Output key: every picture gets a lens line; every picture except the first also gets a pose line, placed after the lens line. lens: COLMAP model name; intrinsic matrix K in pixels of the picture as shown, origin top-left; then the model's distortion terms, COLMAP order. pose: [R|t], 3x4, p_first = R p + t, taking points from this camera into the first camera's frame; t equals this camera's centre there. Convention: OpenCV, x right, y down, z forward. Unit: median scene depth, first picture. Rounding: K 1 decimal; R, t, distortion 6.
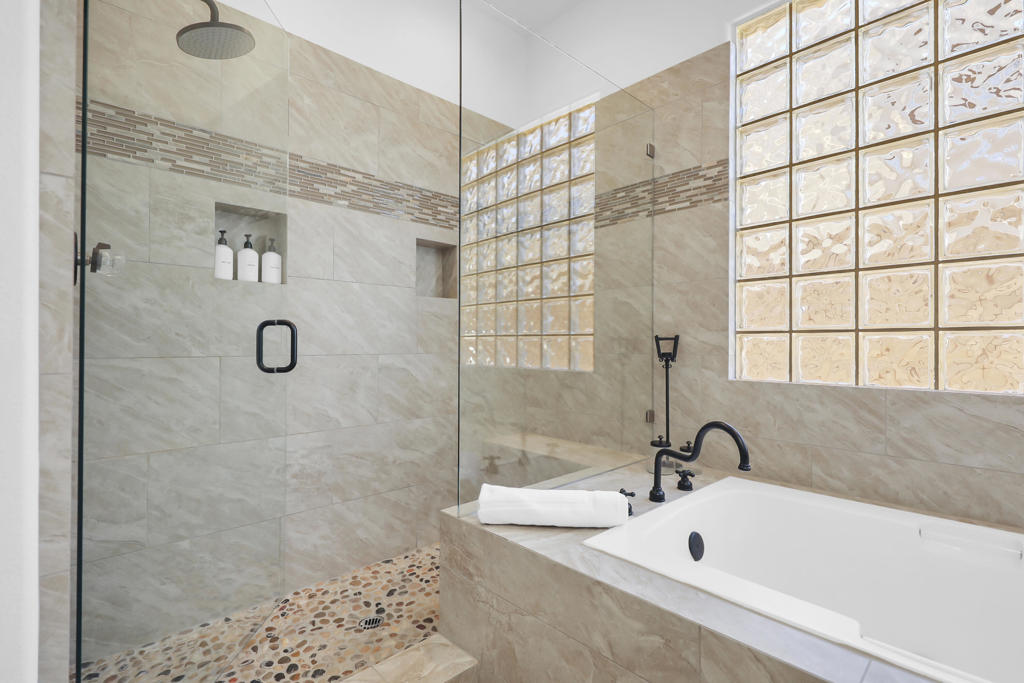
lens RADIAL K [[471.8, 0, 545.8], [0, 471.8, 346.2], [0, 0, 1]] dist [0.009470, -0.001570]
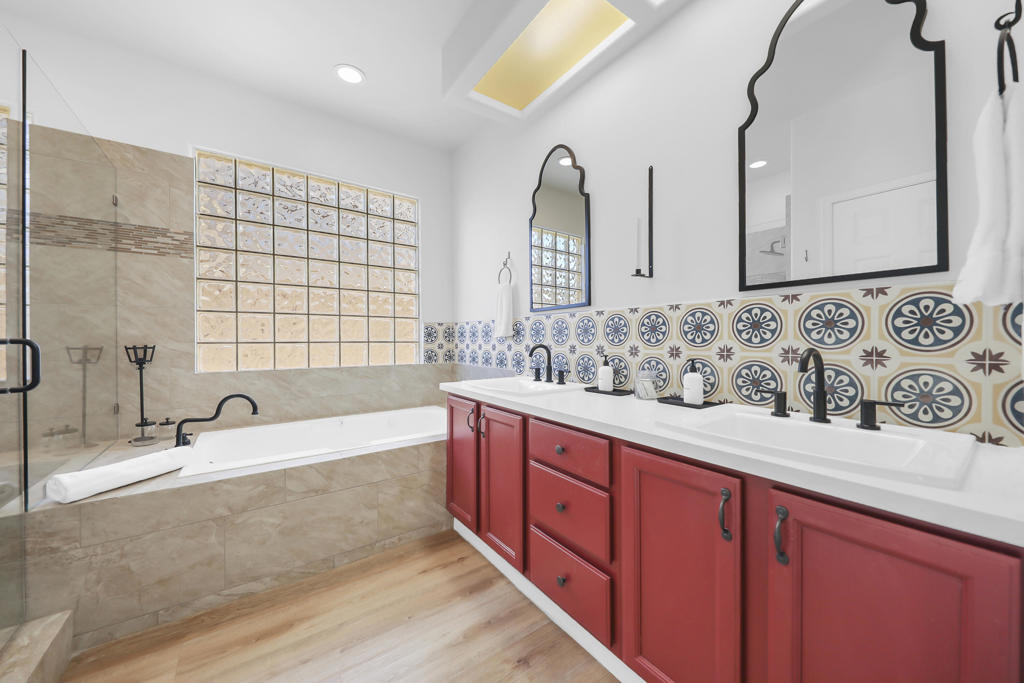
lens RADIAL K [[366.7, 0, 516.3], [0, 366.7, 343.2], [0, 0, 1]] dist [-0.001385, -0.000075]
pose [[0.123064, -0.006445, 0.992378, -0.673302], [0.013630, 0.999896, 0.004803, -0.020107], [-0.992305, 0.012935, 0.123139, -0.204427]]
